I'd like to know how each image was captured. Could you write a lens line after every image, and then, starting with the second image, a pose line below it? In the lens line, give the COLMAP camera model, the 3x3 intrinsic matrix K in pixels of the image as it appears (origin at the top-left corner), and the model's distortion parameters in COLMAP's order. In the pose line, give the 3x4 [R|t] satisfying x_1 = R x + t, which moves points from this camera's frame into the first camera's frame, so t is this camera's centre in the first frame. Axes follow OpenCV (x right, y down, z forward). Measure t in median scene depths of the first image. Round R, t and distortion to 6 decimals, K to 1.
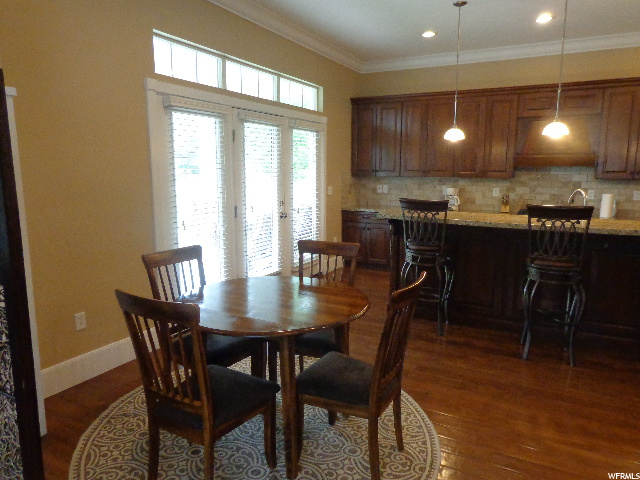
lens RADIAL K [[448.8, 0, 320.0], [0, 448.8, 240.0], [0, 0, 1]] dist [0.001331, 0.004561]
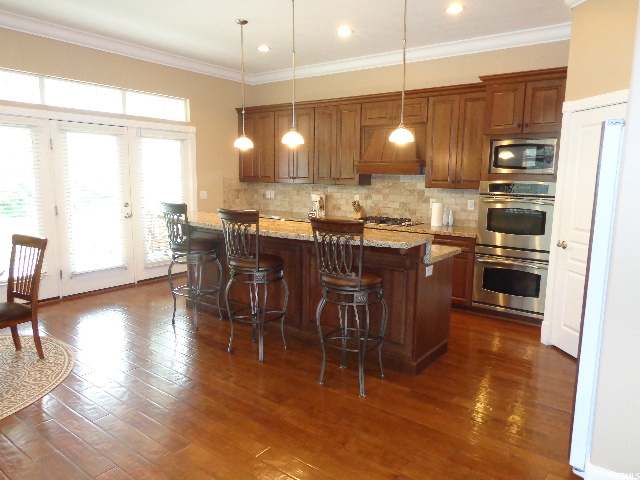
lens RADIAL K [[456.5, 0, 320.0], [0, 456.5, 240.0], [0, 0, 1]] dist [0.053139, 0.001664]
pose [[0.983831, 0.034086, -0.175826, 0.539469], [-0.036515, 0.999277, -0.010598, -0.000005], [0.175337, 0.016847, 0.984364, -0.036875]]
